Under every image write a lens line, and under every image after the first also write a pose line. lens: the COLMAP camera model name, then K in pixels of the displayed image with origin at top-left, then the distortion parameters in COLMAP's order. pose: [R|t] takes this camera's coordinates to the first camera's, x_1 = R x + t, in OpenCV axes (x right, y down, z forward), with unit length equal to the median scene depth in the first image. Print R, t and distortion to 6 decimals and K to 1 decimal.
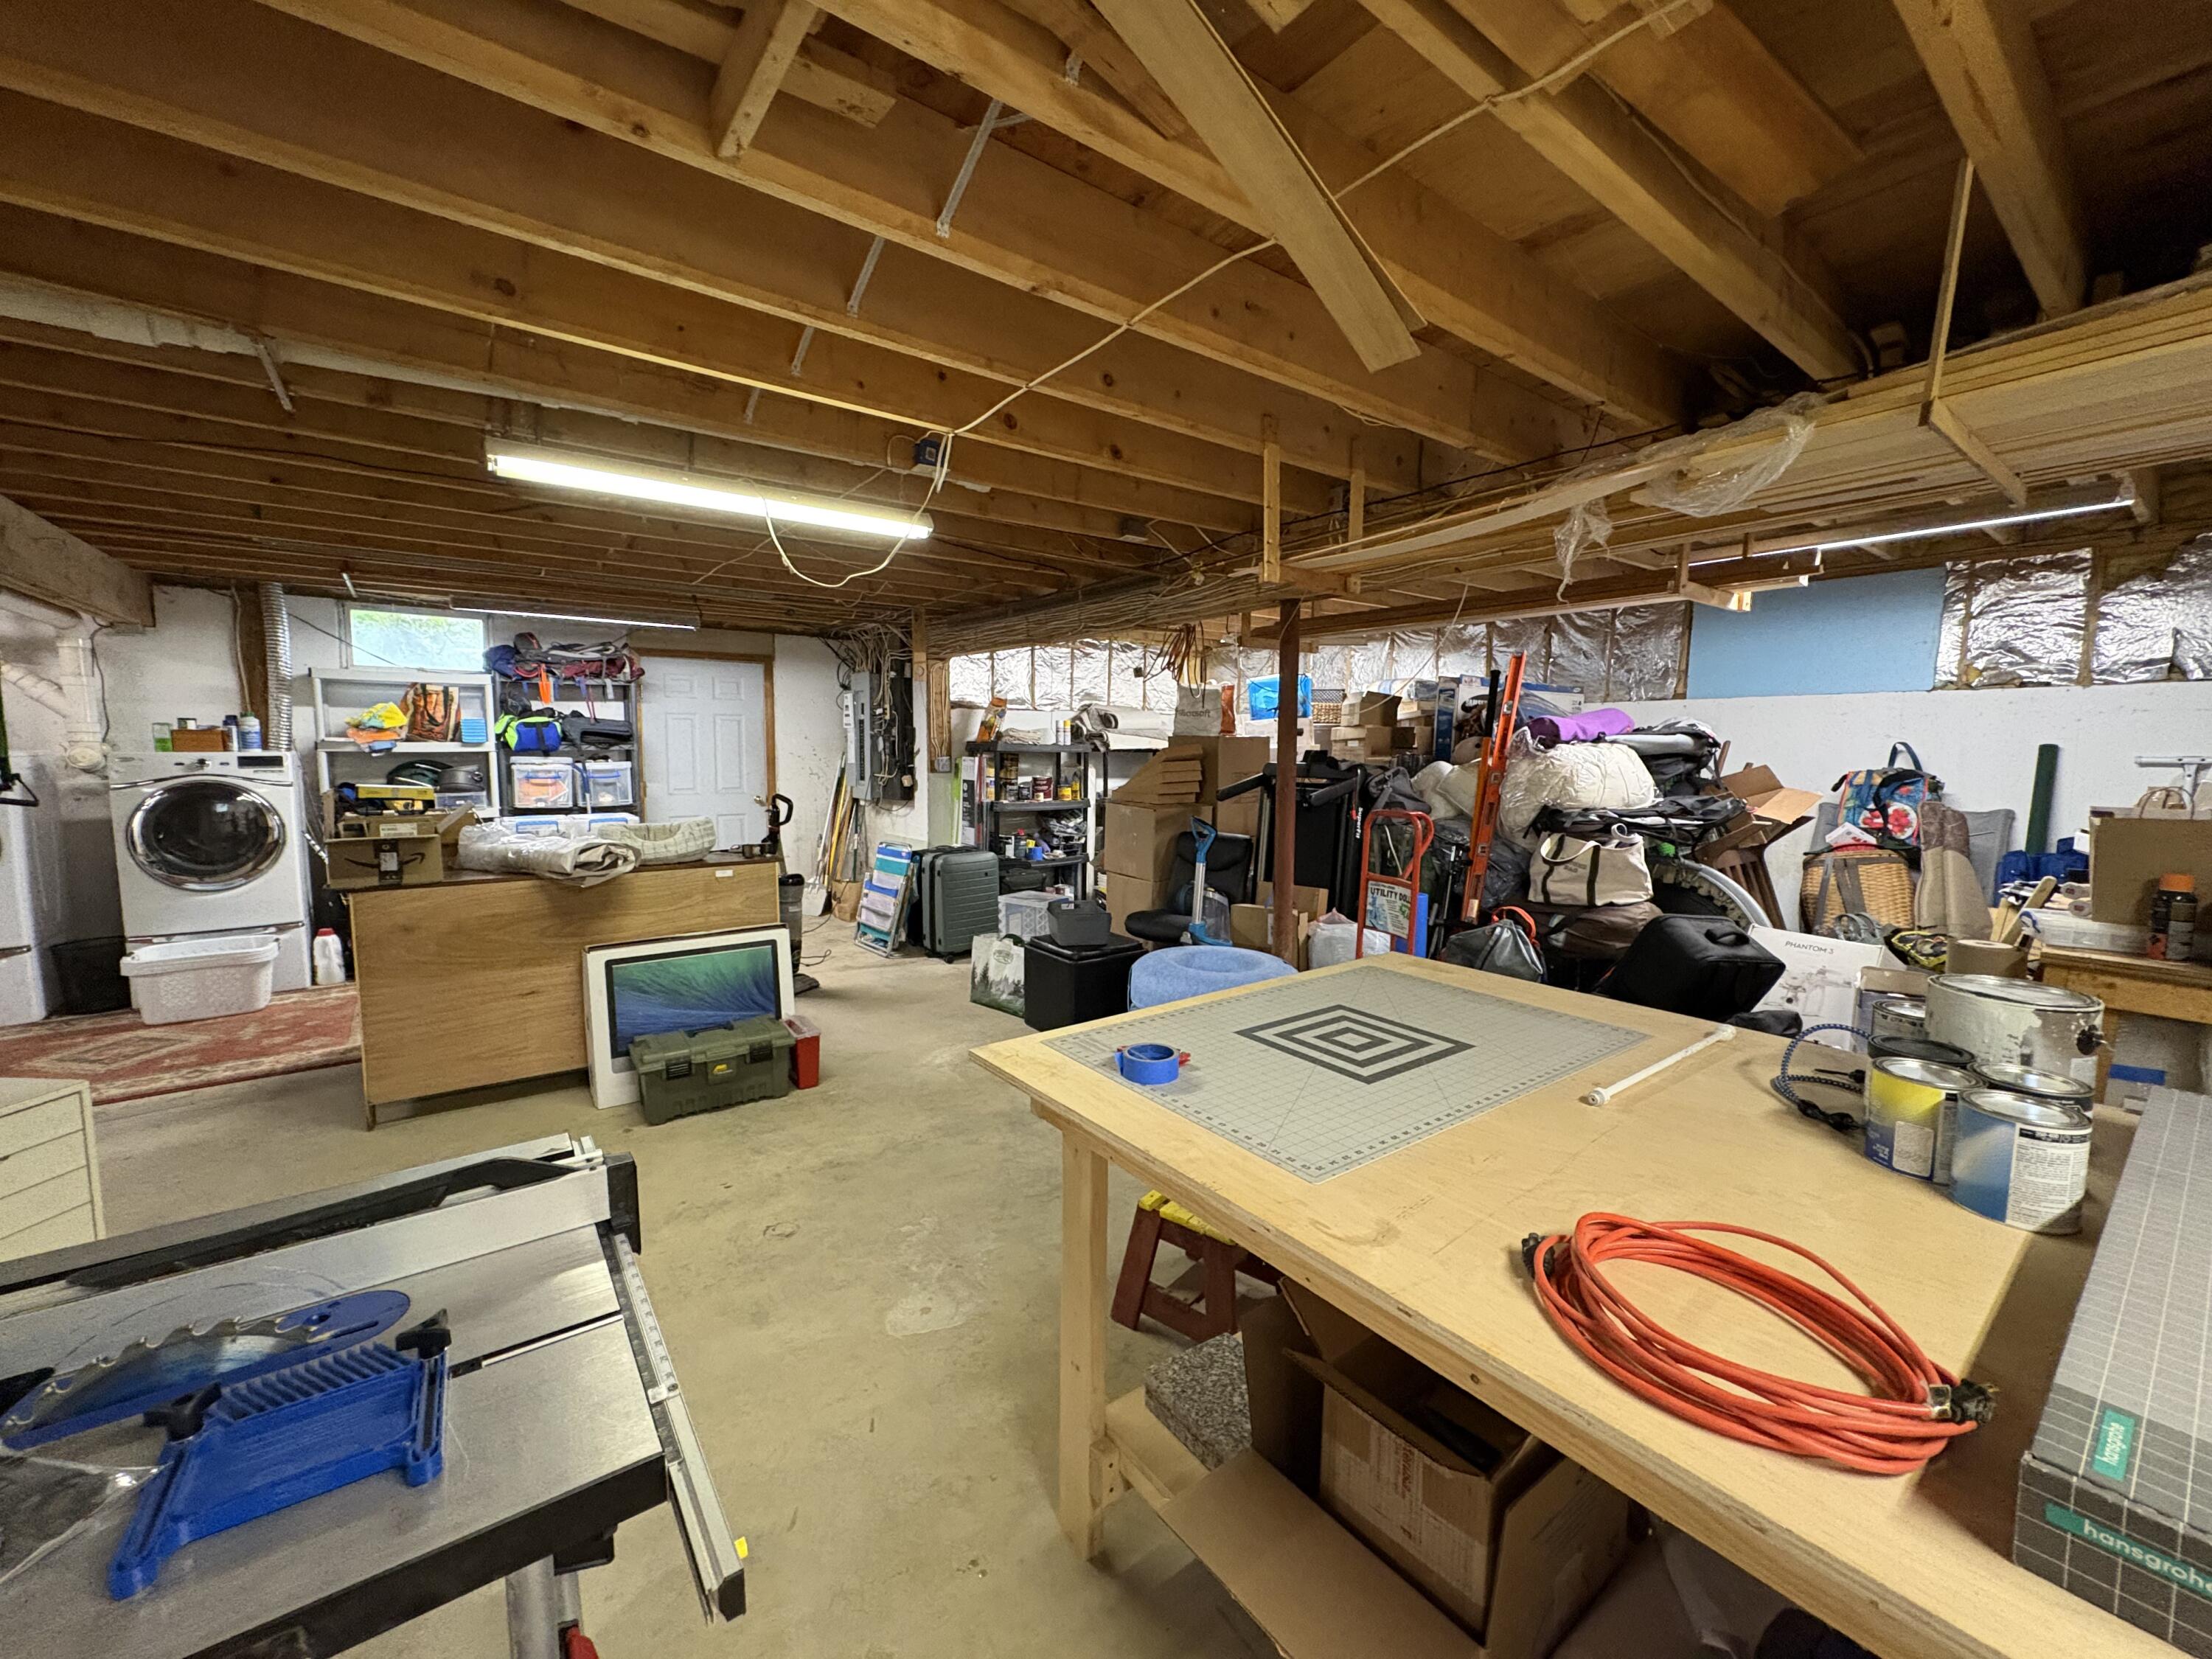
lens RADIAL K [[875.7, 0, 1104.1], [0, 875.7, 827.8], [0, 0, 1]] dist [0.000265, 0.000066]
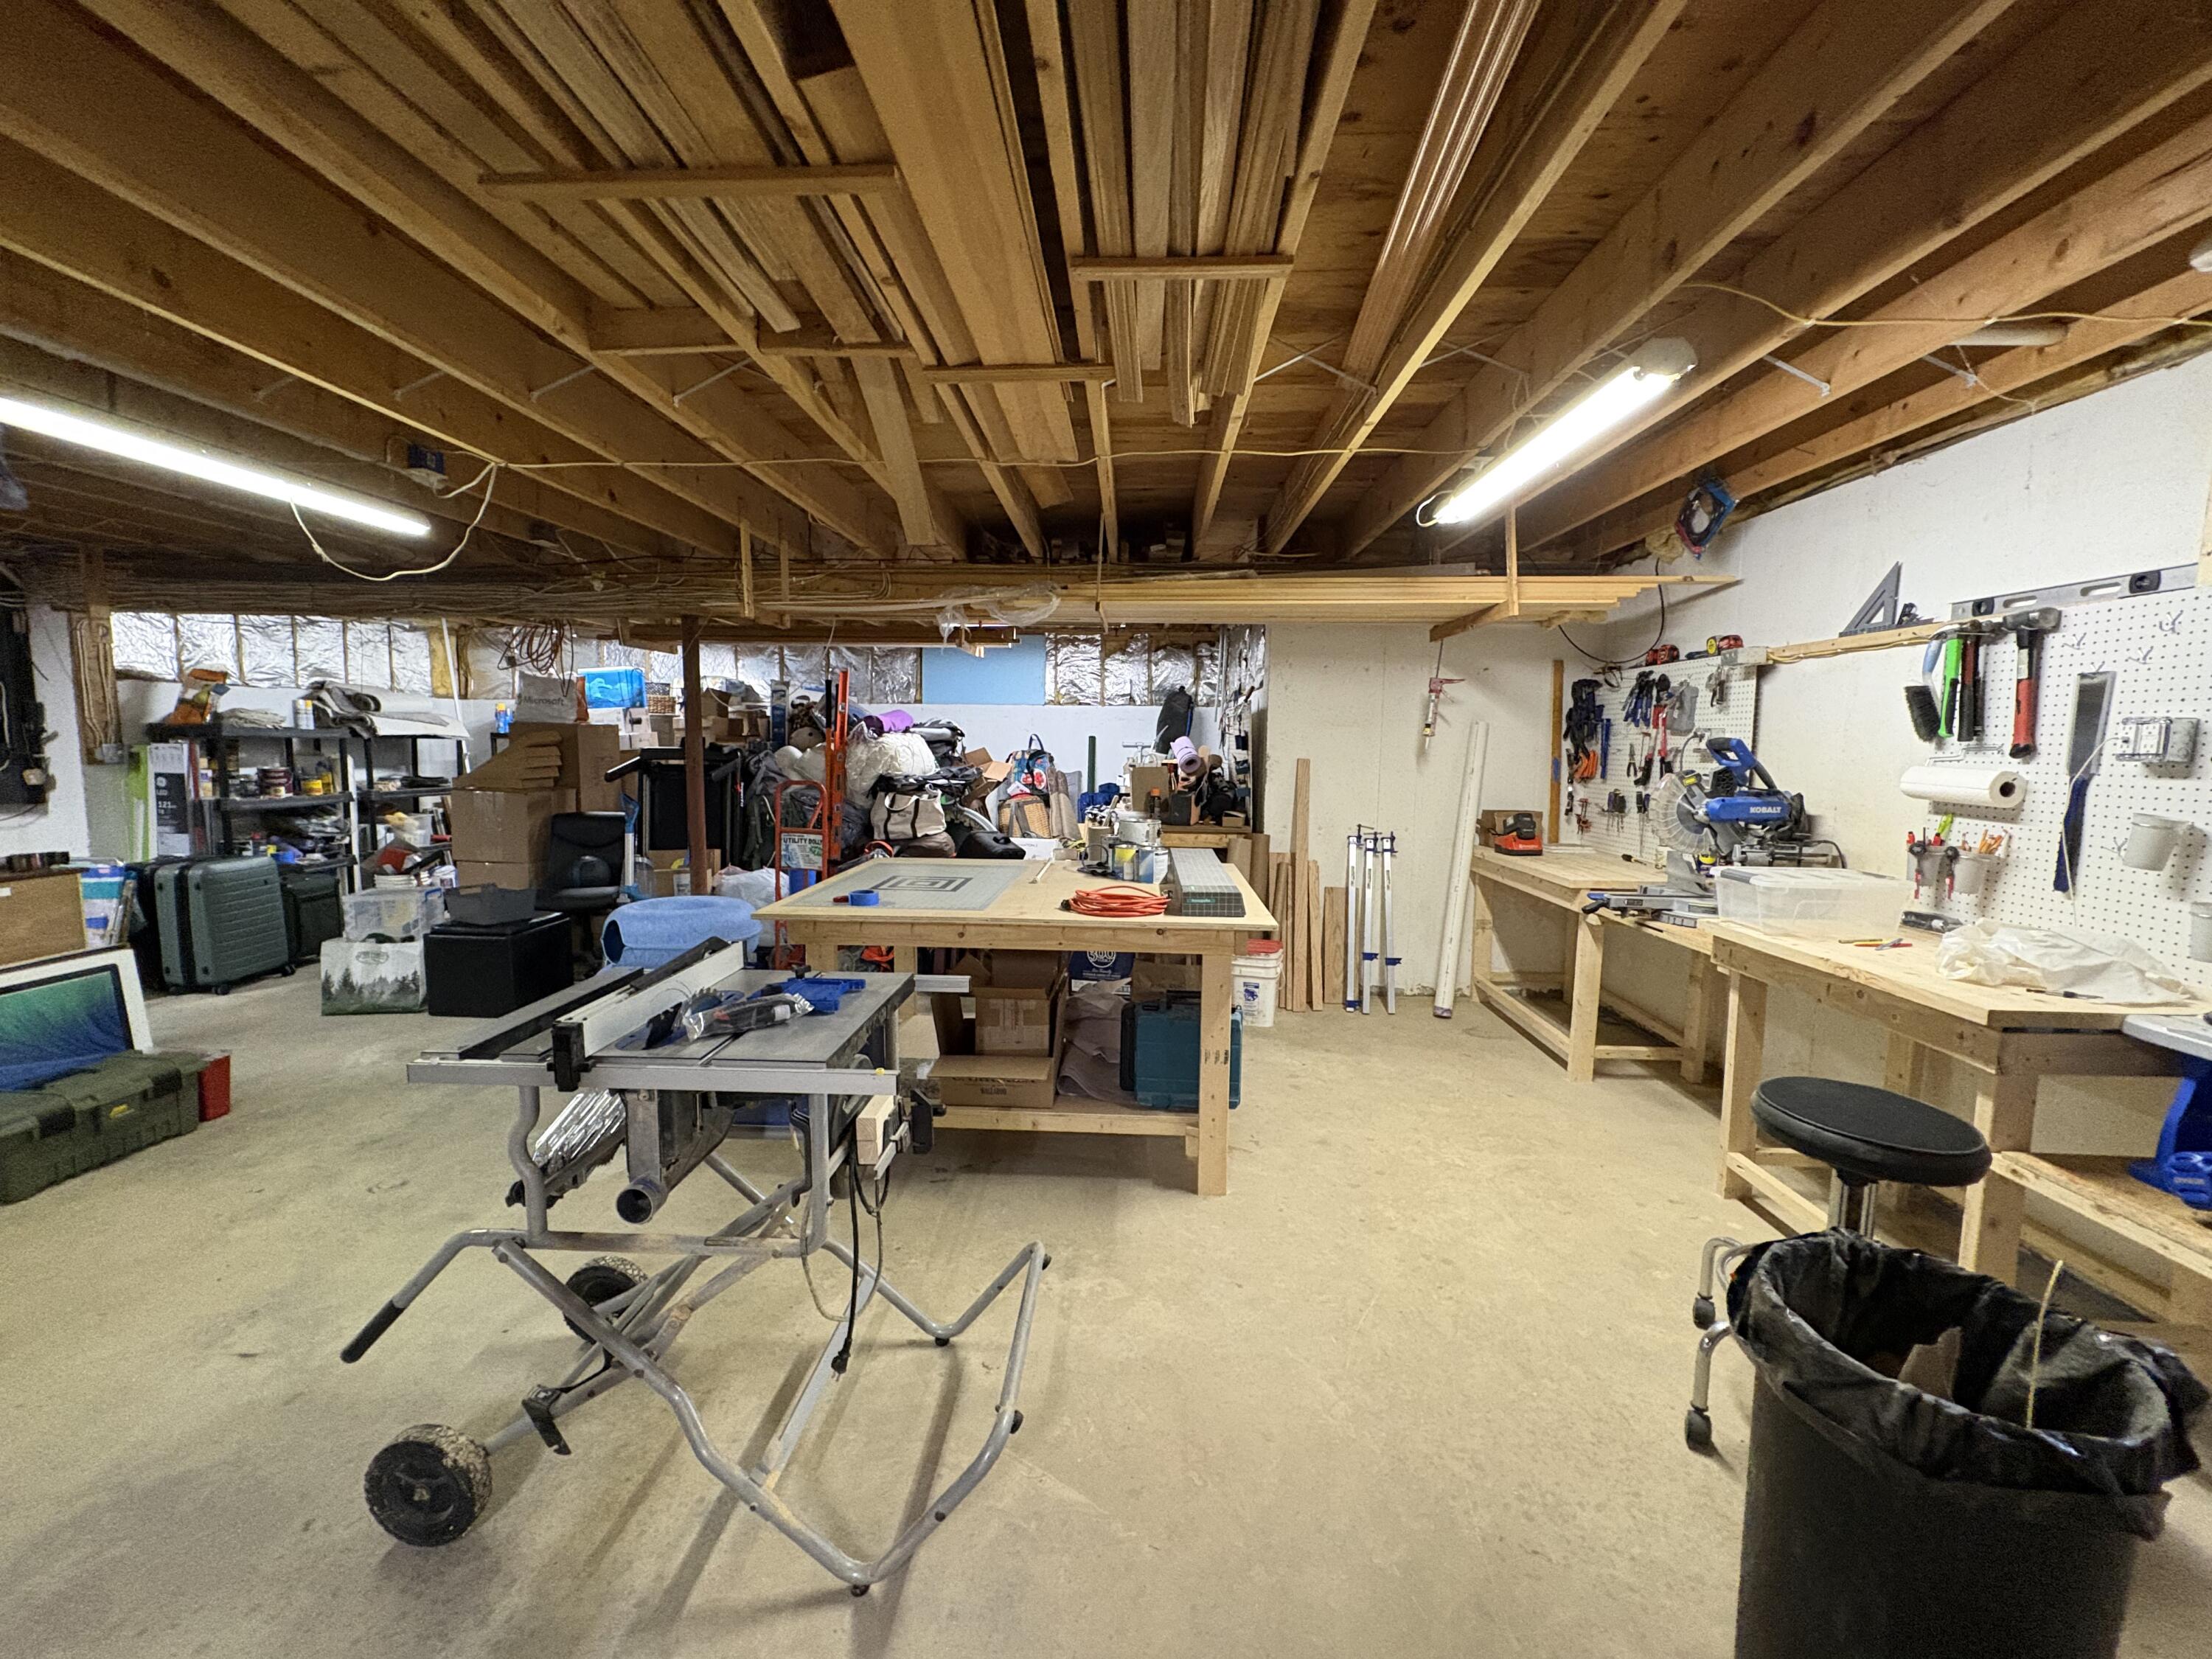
lens RADIAL K [[875.7, 0, 1102.7], [0, 875.7, 827.6], [0, 0, 1]] dist [0.000265, 0.000066]
pose [[0.635201, -0.074060, 0.768787, -0.361025], [0.064396, 0.997005, 0.042839, 0.021464], [-0.769657, 0.022295, 0.638068, -0.213640]]
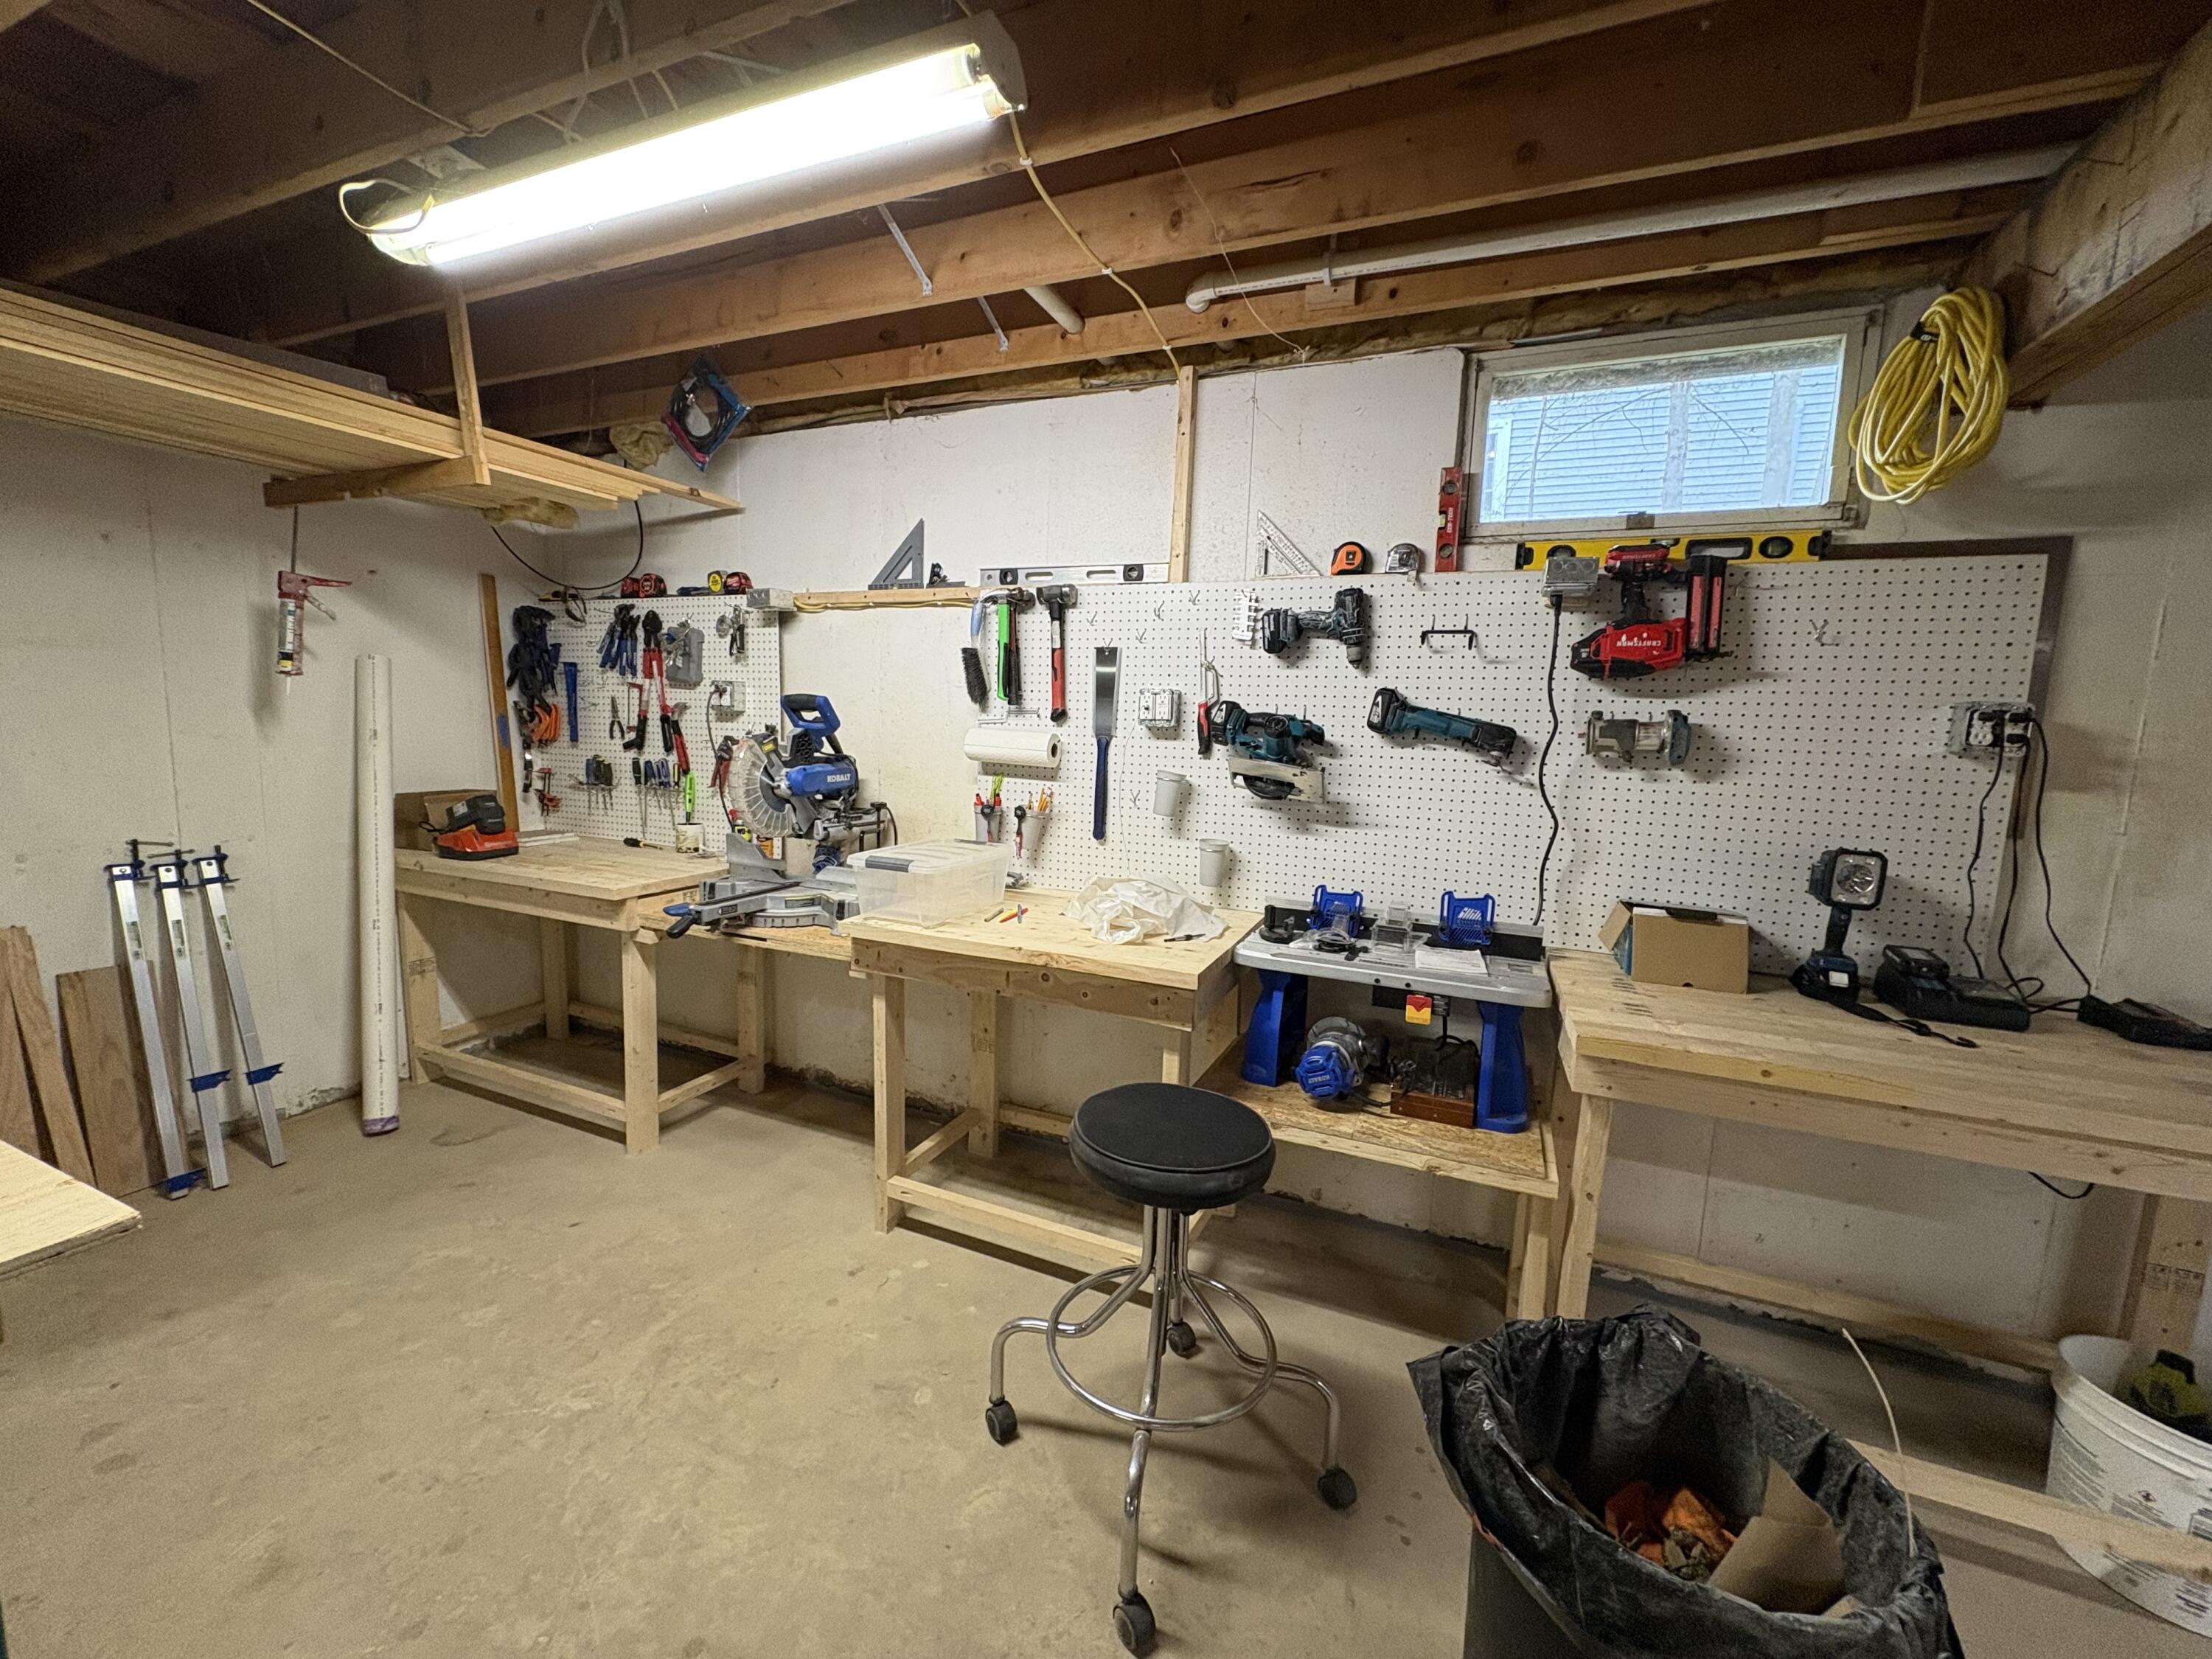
lens RADIAL K [[875.7, 0, 1101.1], [0, 875.7, 826.8], [0, 0, 1]] dist [0.000265, 0.000066]
pose [[-0.492560, -0.128859, 0.860686, -0.108958], [0.046752, 0.983631, 0.174021, 0.006270], [-0.869022, 0.125955, -0.478473, -0.033495]]
